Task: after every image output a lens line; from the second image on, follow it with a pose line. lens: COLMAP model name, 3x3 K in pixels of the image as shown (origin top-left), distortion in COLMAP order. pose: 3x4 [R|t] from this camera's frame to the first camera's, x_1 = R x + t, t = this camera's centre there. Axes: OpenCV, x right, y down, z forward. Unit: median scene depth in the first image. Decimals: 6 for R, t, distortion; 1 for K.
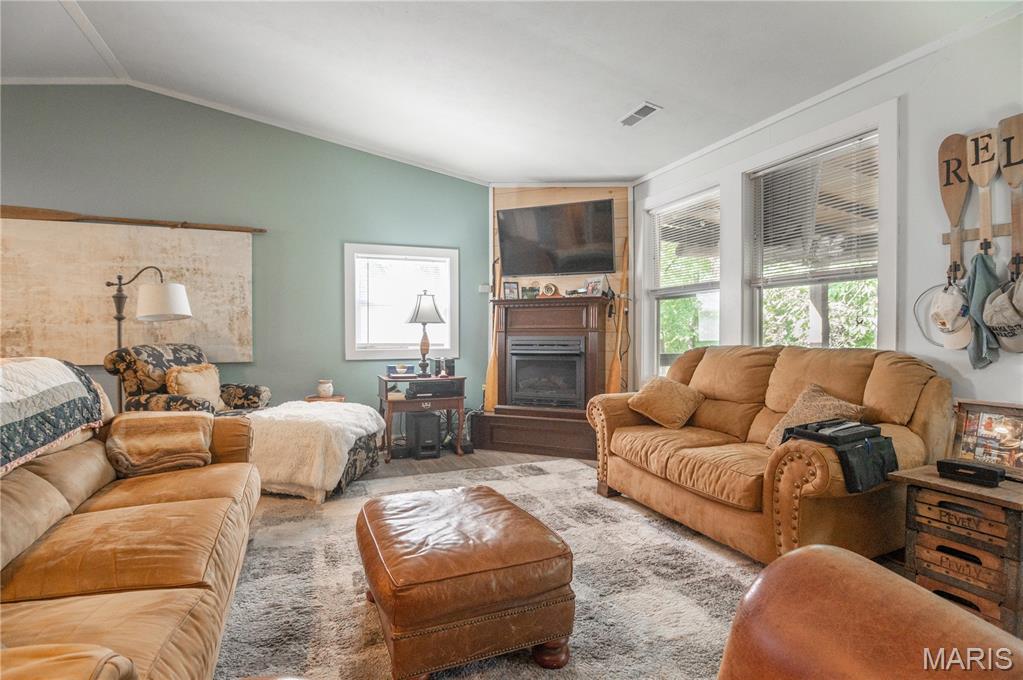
lens RADIAL K [[501.1, 0, 503.2], [0, 501.1, 339.6], [0, 0, 1]] dist [-0.019631, -0.000844]
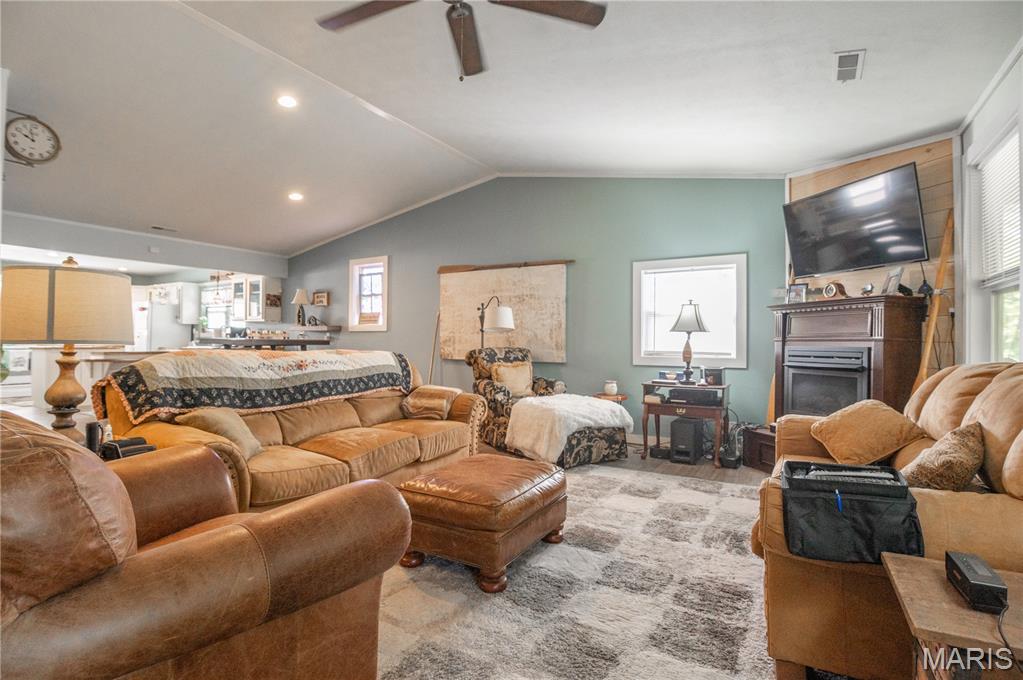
lens RADIAL K [[501.1, 0, 505.4], [0, 501.1, 339.3], [0, 0, 1]] dist [-0.019631, -0.000844]
pose [[0.609114, 0.002896, -0.793077, 0.445999], [-0.018368, 0.999777, -0.010457, 0.000100], [0.792870, 0.020937, 0.609031, 0.081443]]
